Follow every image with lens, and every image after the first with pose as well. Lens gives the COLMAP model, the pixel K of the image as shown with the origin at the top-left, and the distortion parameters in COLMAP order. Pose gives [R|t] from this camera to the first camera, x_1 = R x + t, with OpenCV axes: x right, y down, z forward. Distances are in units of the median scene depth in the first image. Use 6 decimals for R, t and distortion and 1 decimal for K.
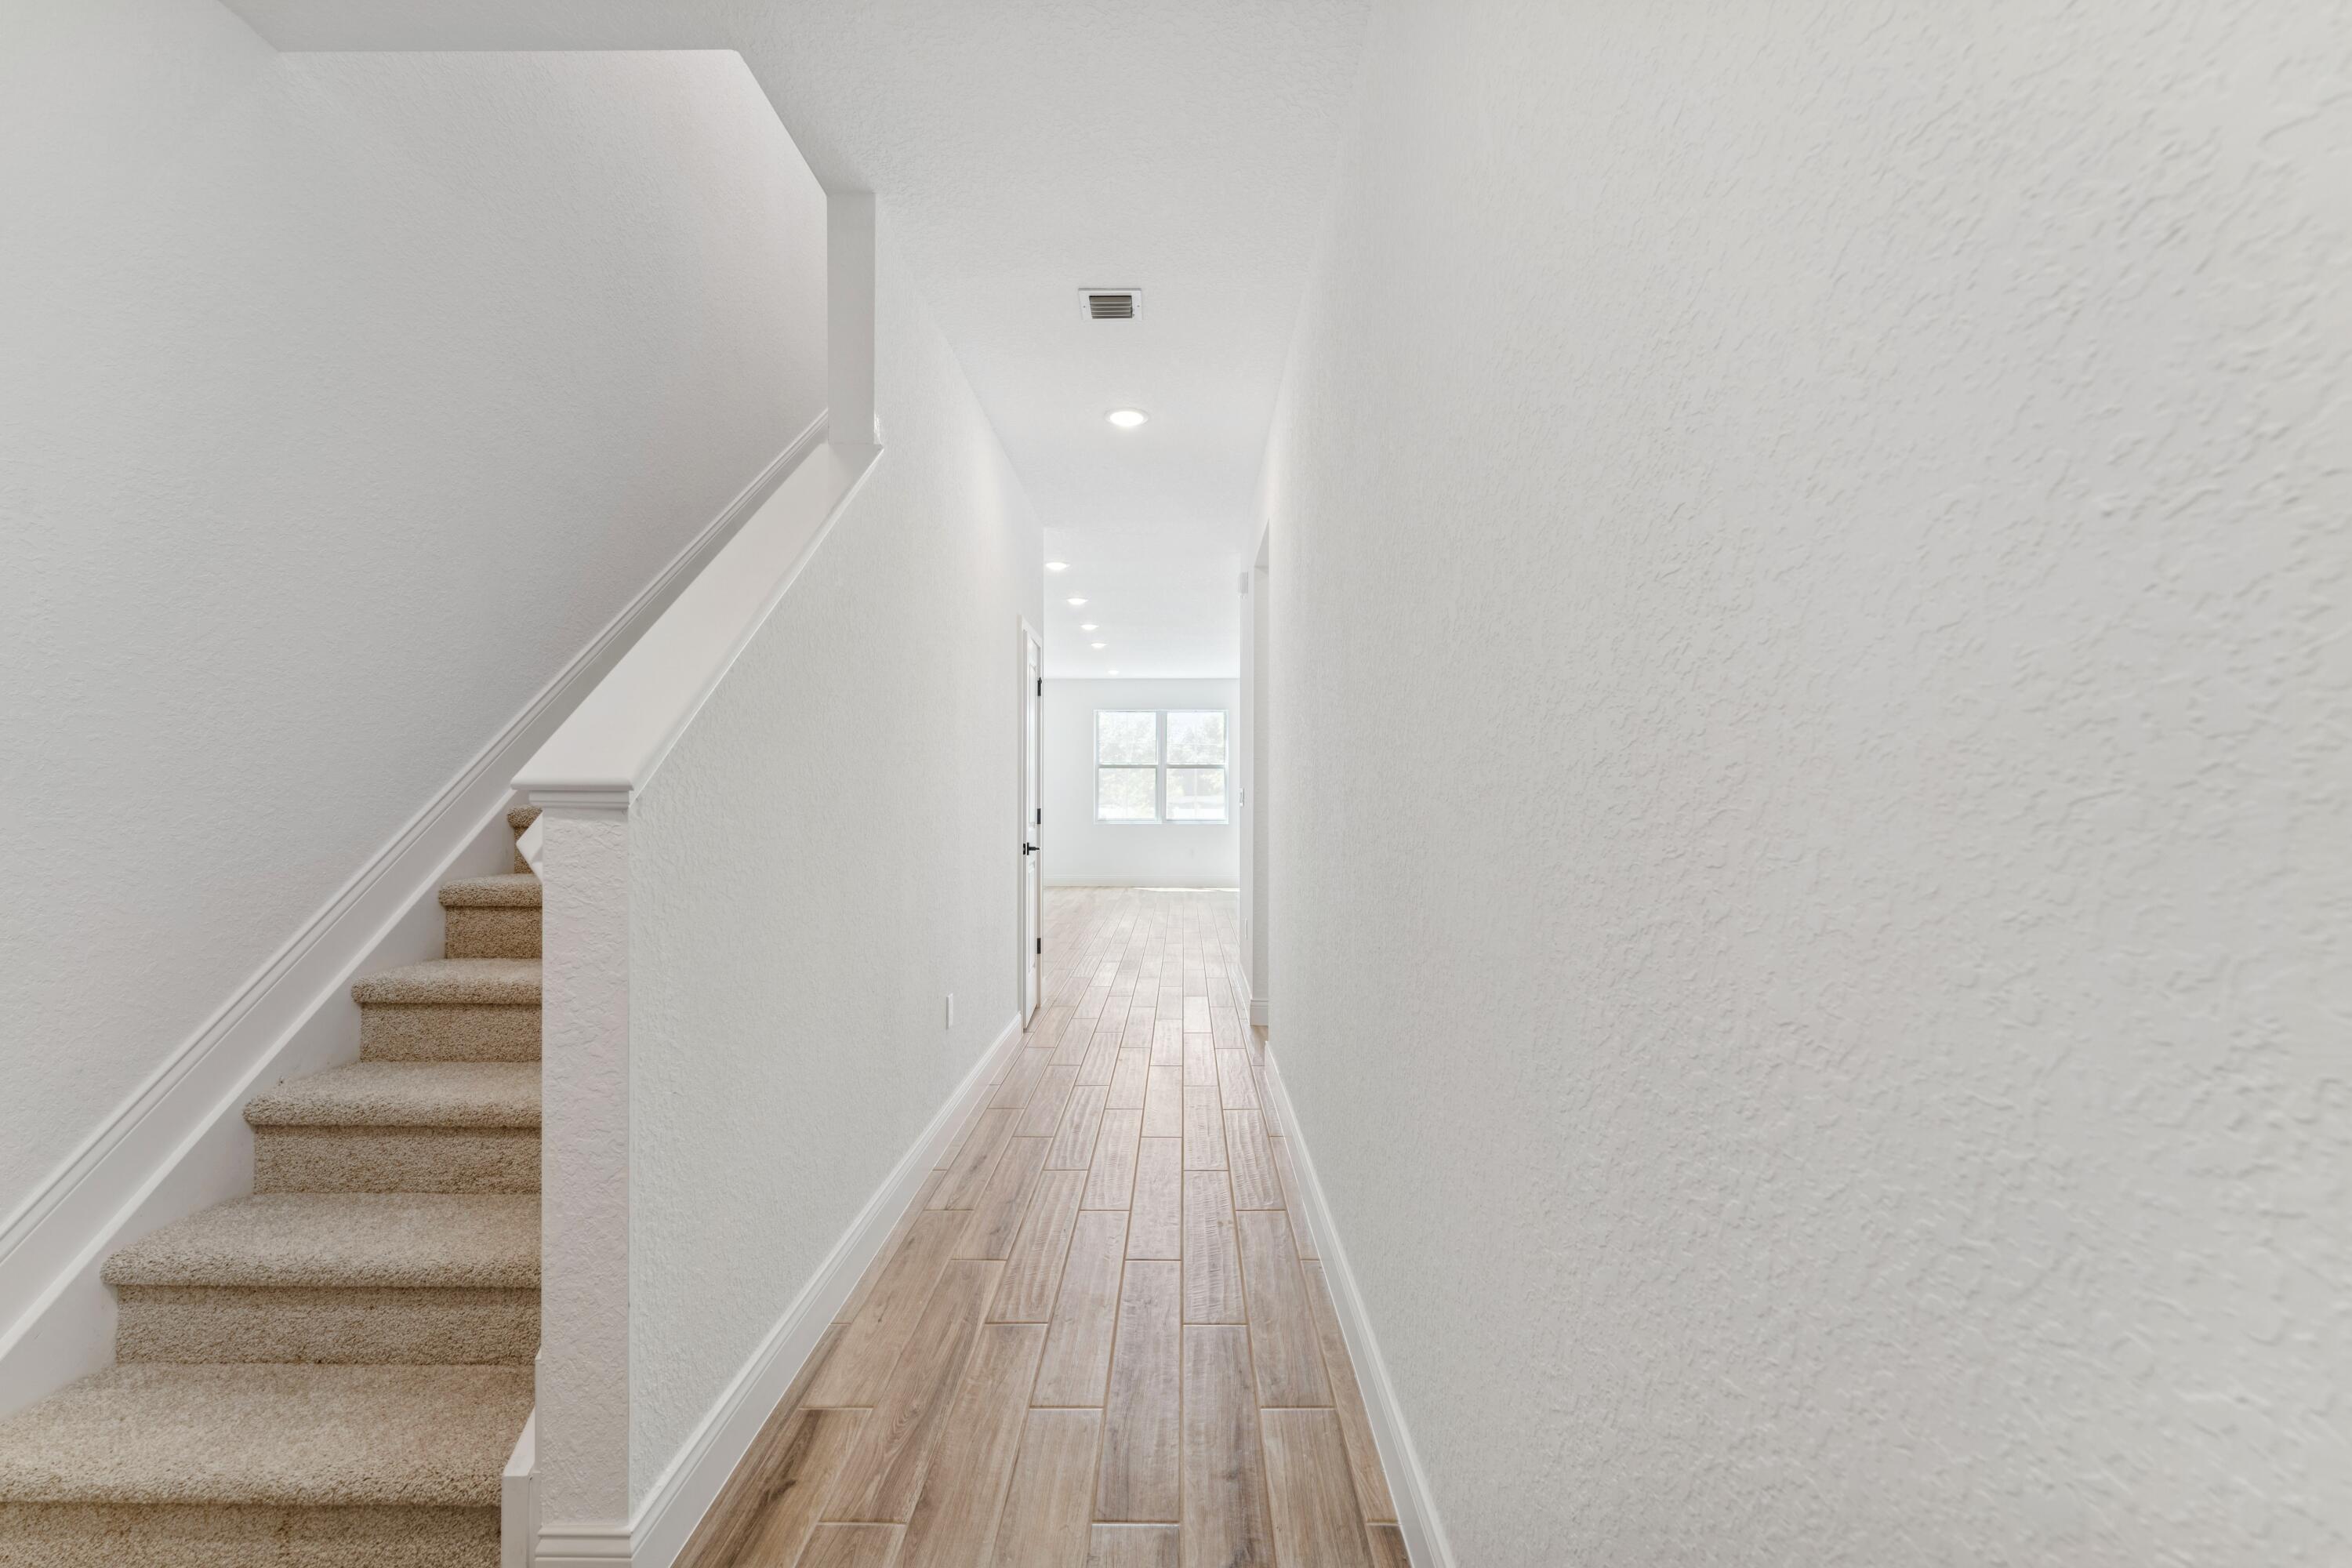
lens RADIAL K [[952.6, 0, 1176.0], [0, 952.6, 793.8], [0, 0, 1]] dist [-0.000037, -0.000474]
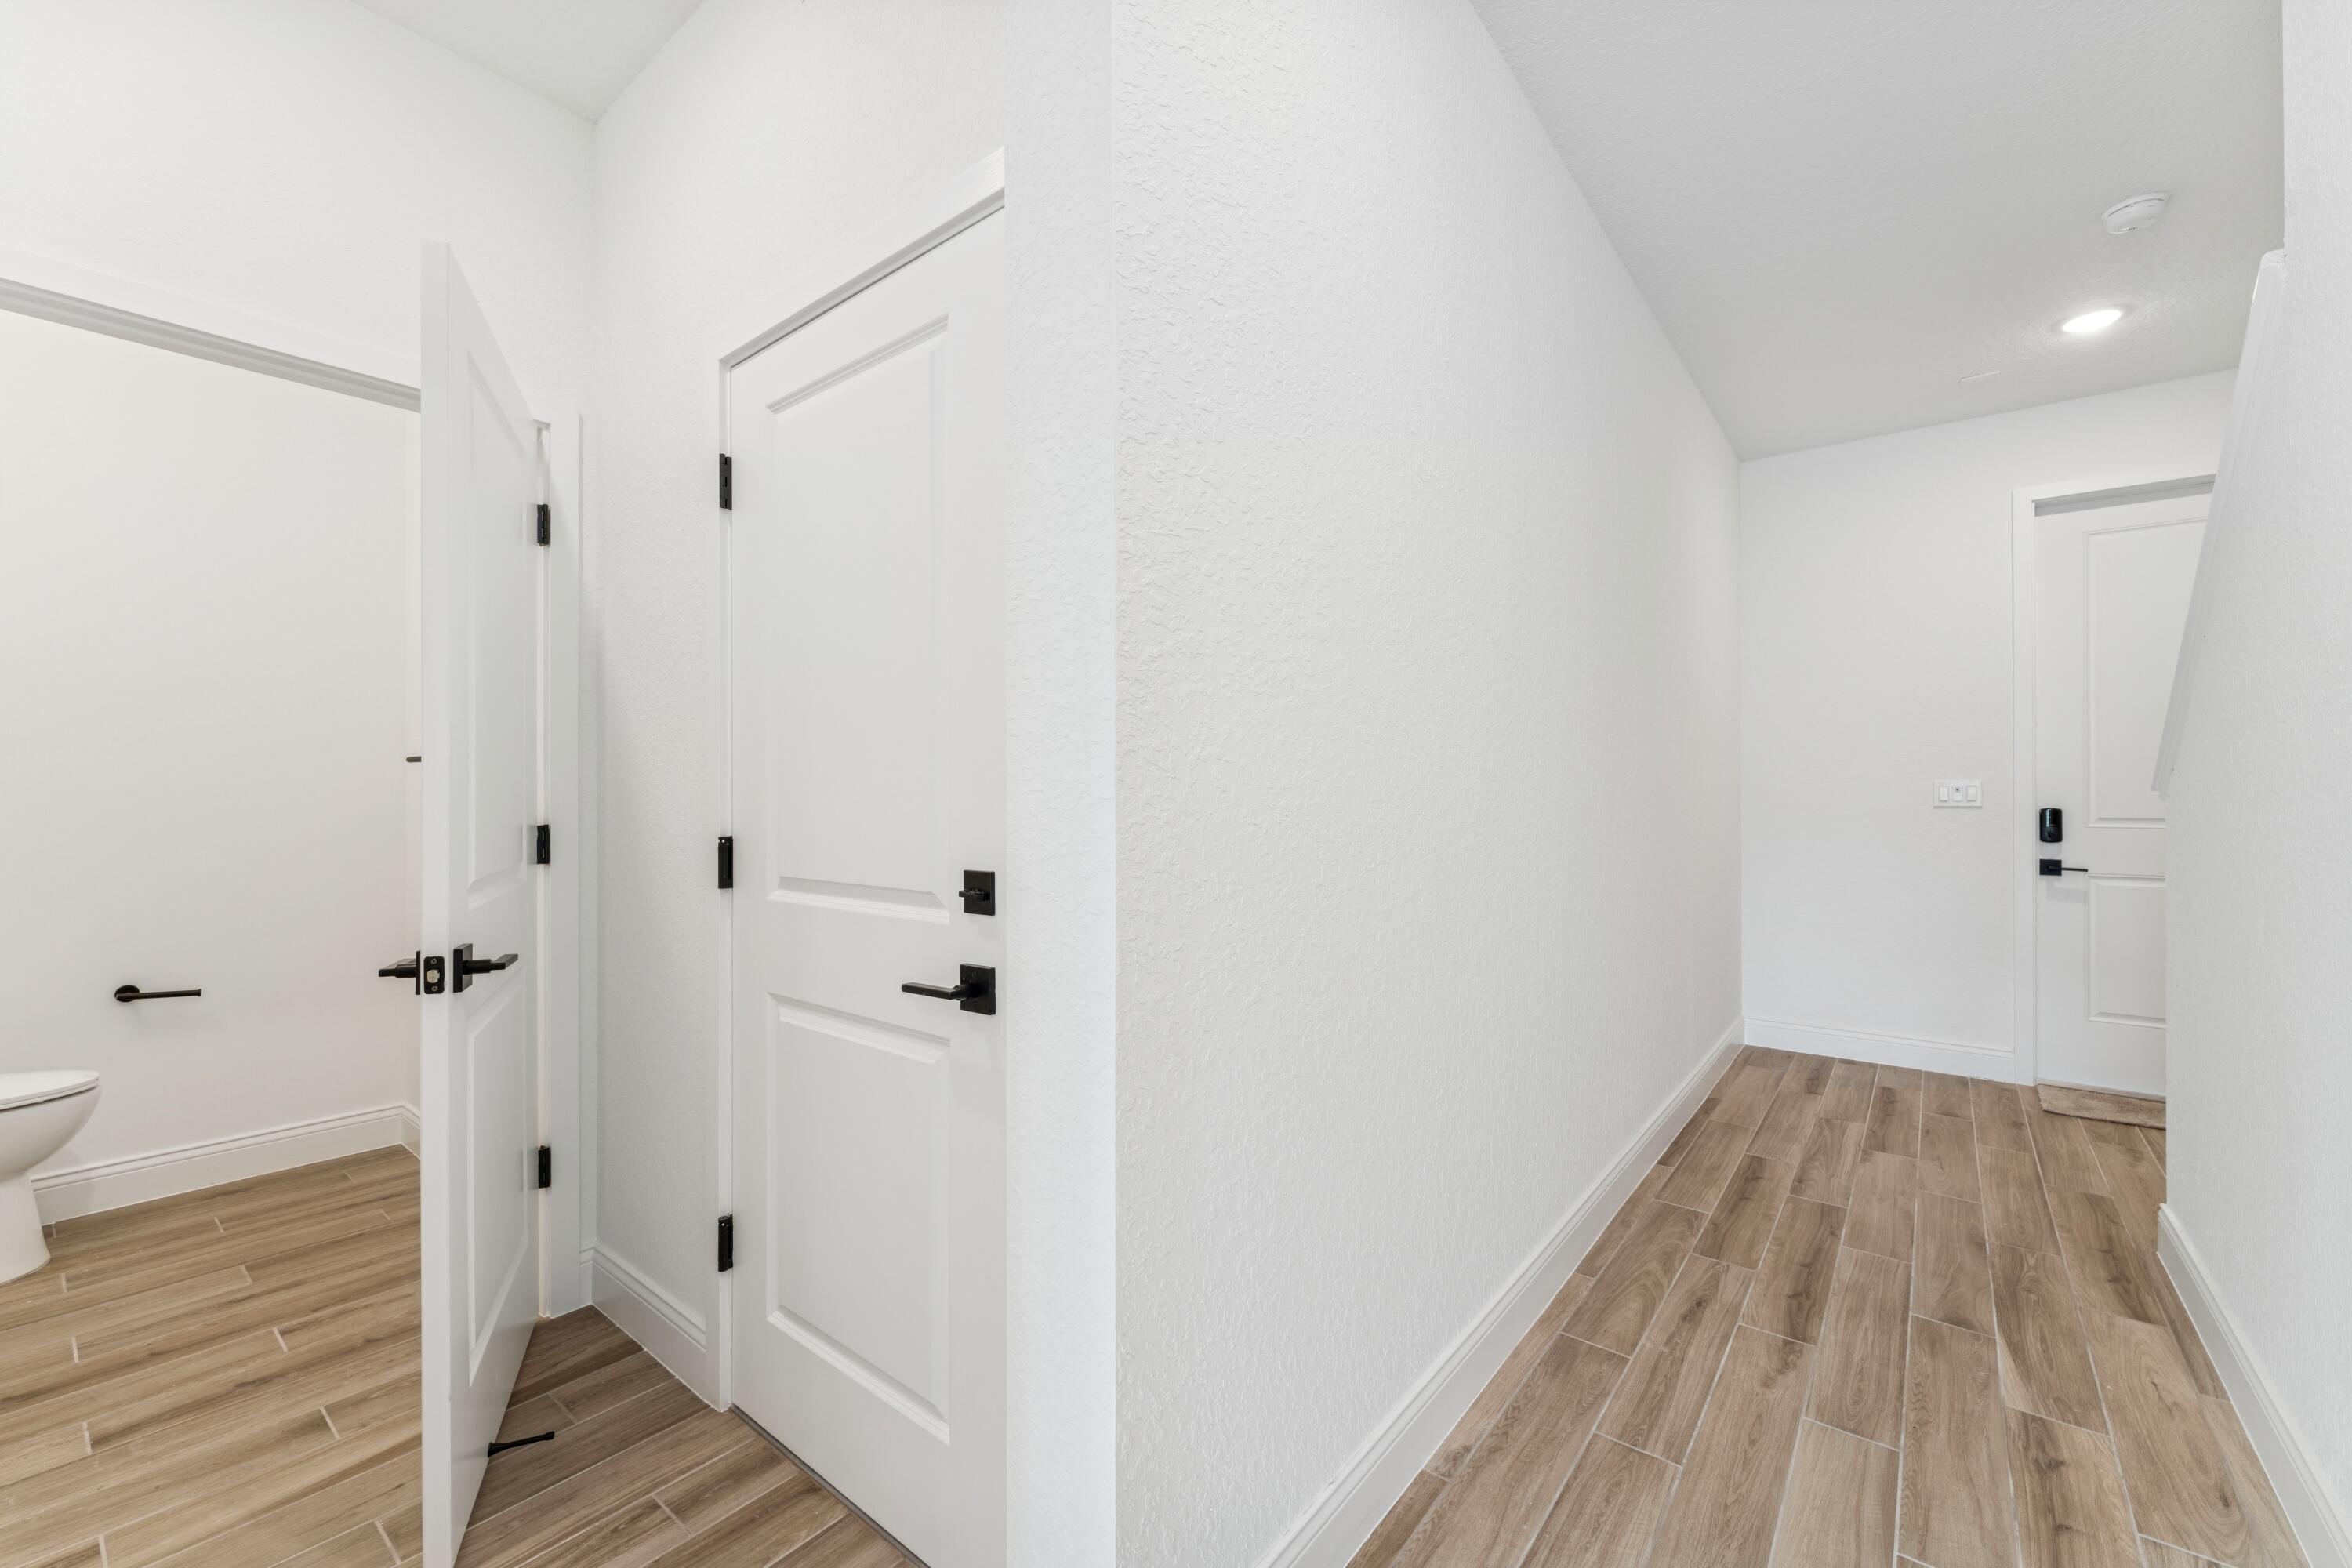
lens RADIAL K [[952.6, 0, 1172.3], [0, 952.6, 788.2], [0, 0, 1]] dist [-0.000037, -0.000474]
pose [[-0.781688, 0.009228, 0.623602, -0.188239], [-0.002593, 0.999834, -0.018046, 0.026283], [-0.623665, -0.015723, -0.781534, 2.741513]]
